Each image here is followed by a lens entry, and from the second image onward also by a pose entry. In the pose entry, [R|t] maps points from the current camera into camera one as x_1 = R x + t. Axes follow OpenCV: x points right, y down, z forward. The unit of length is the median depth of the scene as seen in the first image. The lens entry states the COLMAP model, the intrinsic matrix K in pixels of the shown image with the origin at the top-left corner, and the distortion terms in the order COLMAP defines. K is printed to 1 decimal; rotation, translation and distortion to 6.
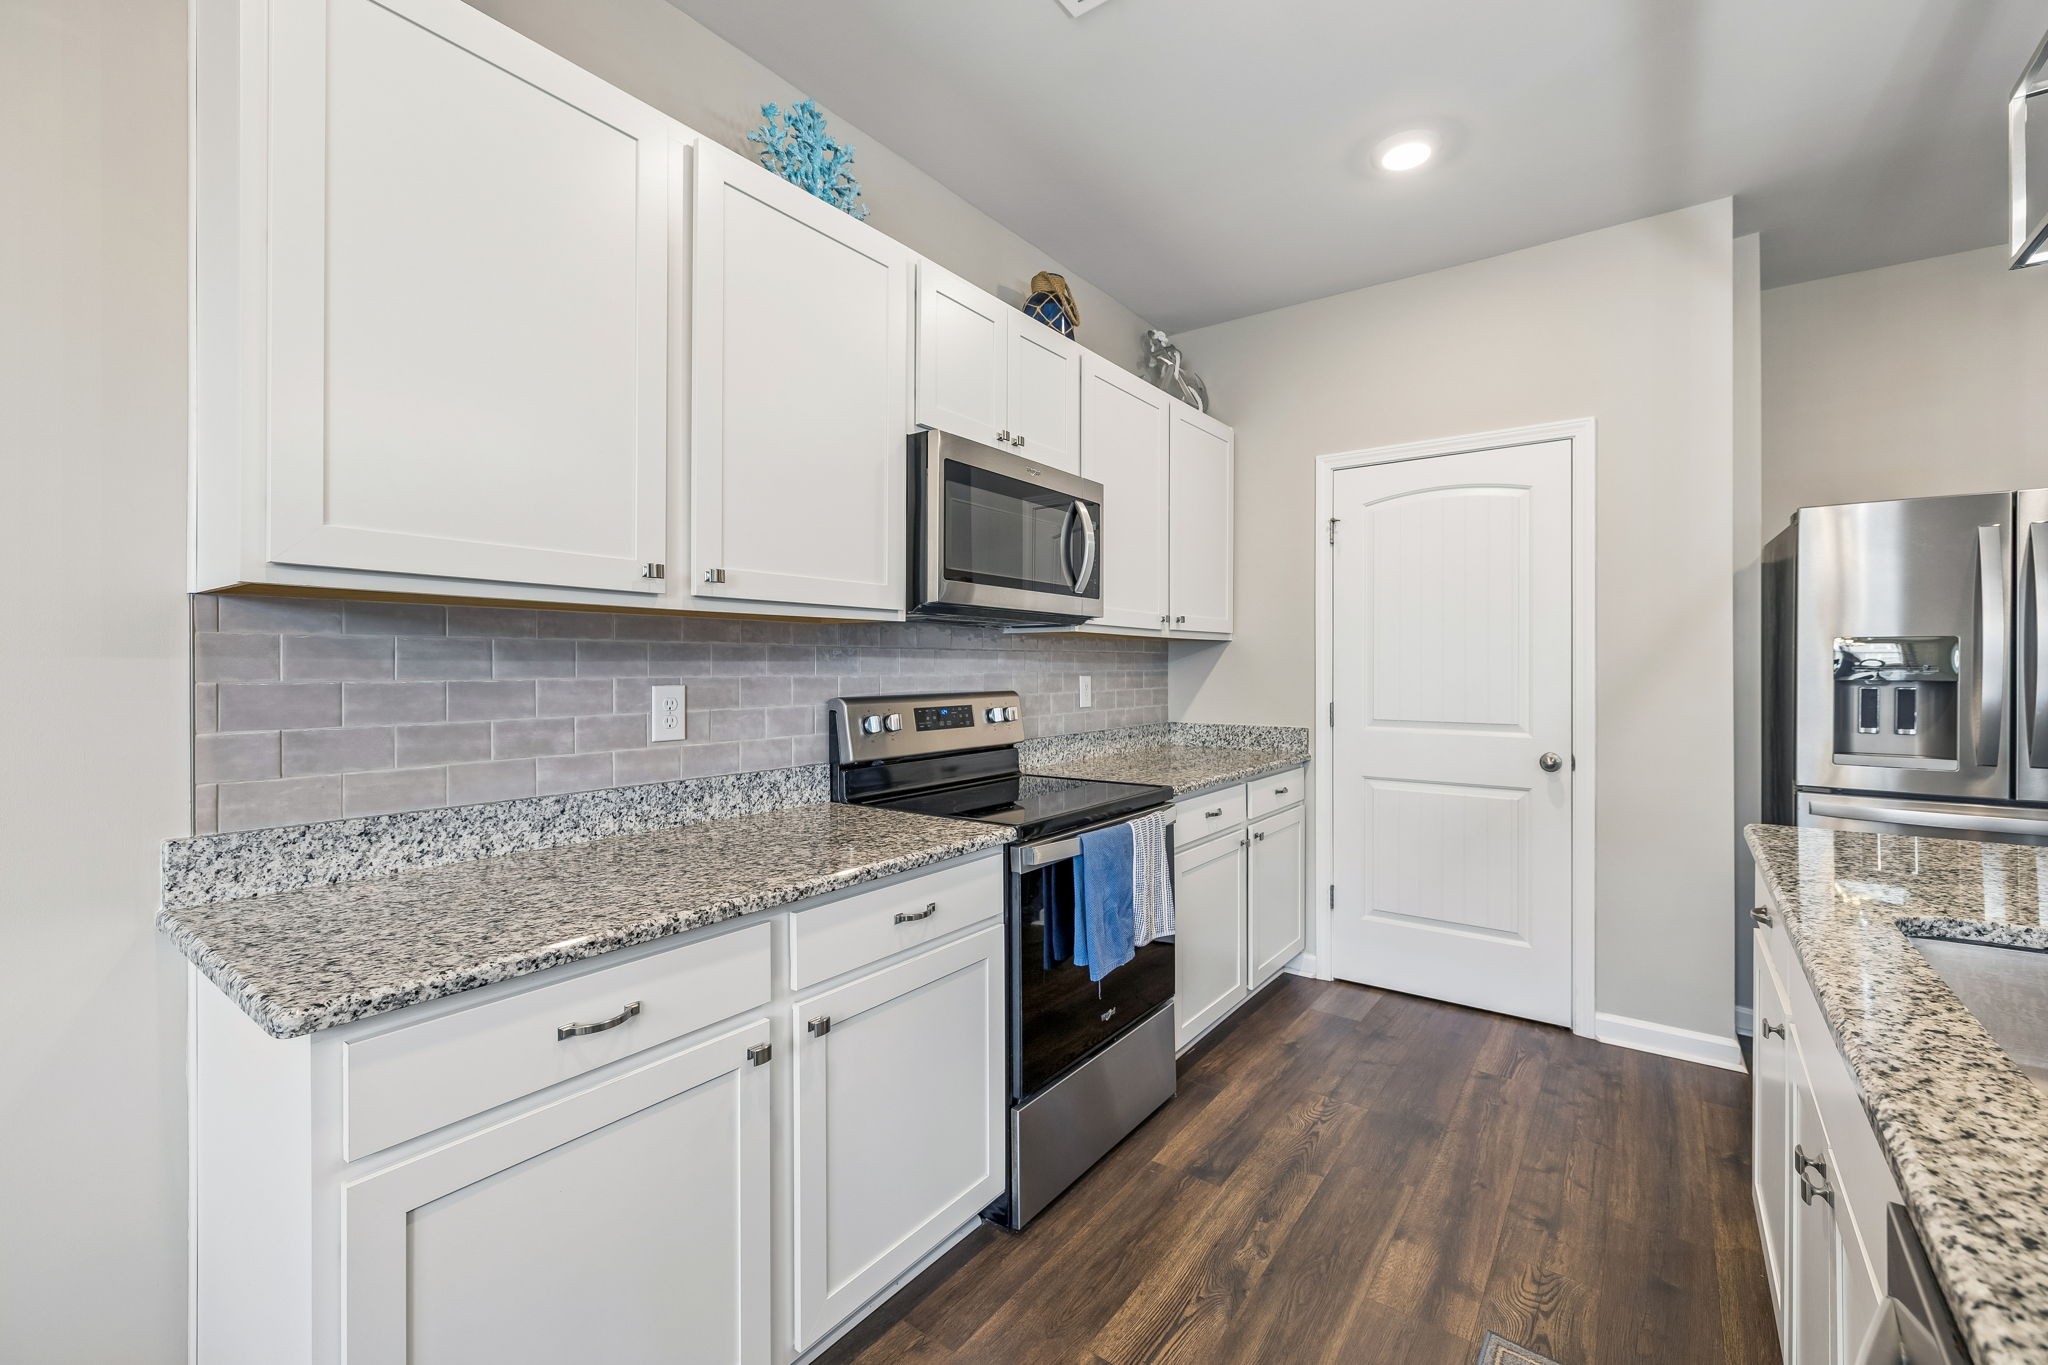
lens RADIAL K [[854.9, 0, 1020.2], [0, 854.9, 663.4], [0, 0, 1]] dist [0.000324, 0.000243]
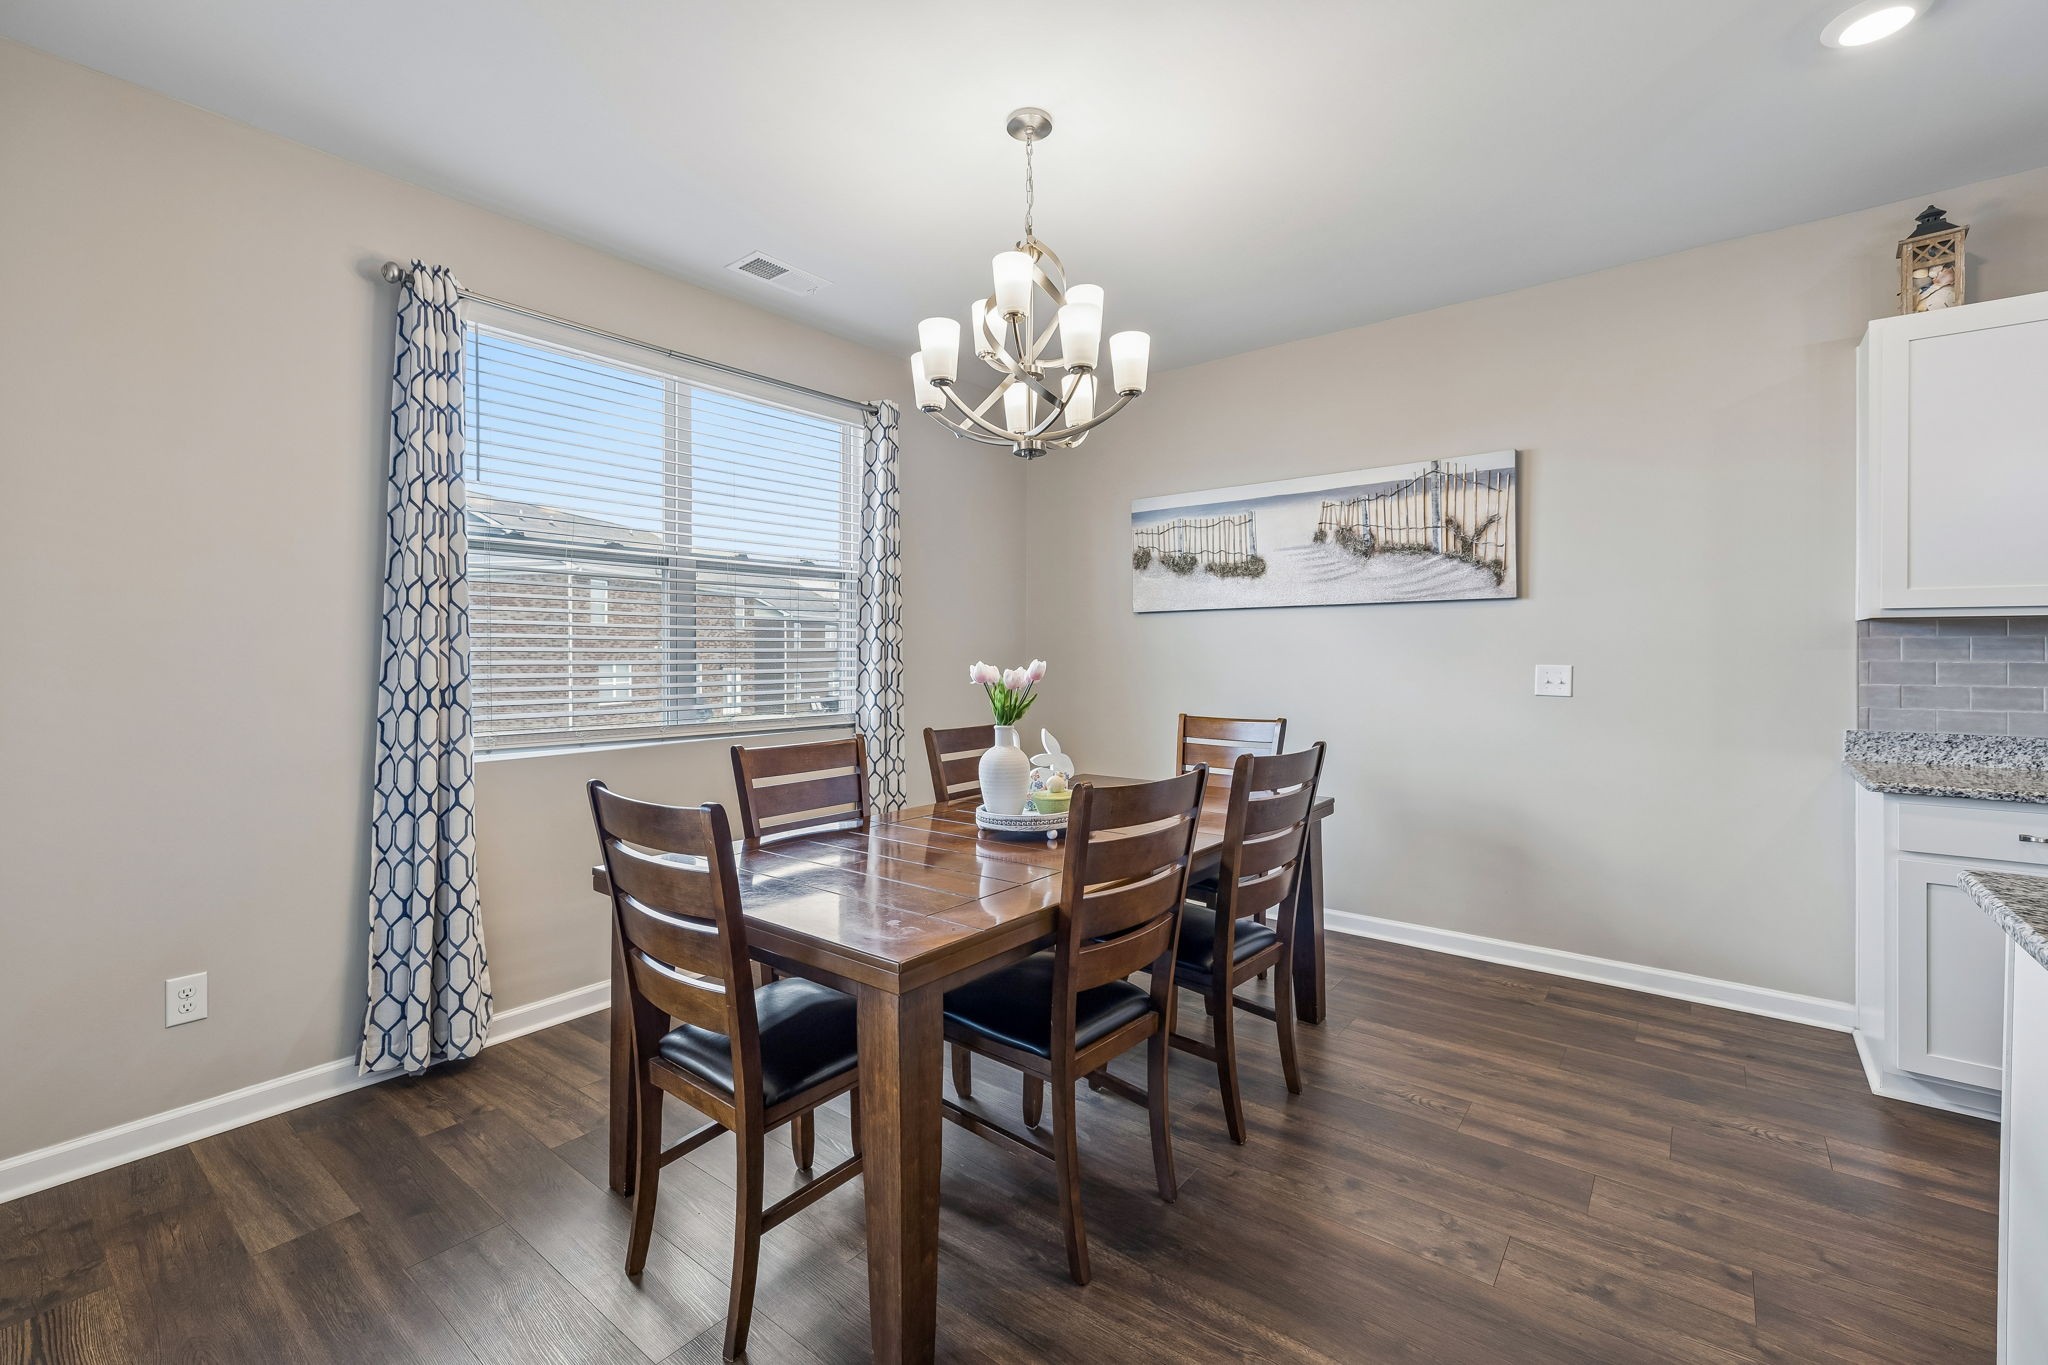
lens RADIAL K [[868.3, 0, 1021.8], [0, 868.3, 663.8], [0, 0, 1]] dist [-0.001308, -0.000175]
pose [[-0.032747, 0.009671, -0.999417, 1.220308], [0.004582, 0.999944, 0.009526, -0.001366], [0.999453, -0.004268, -0.032790, -0.988143]]
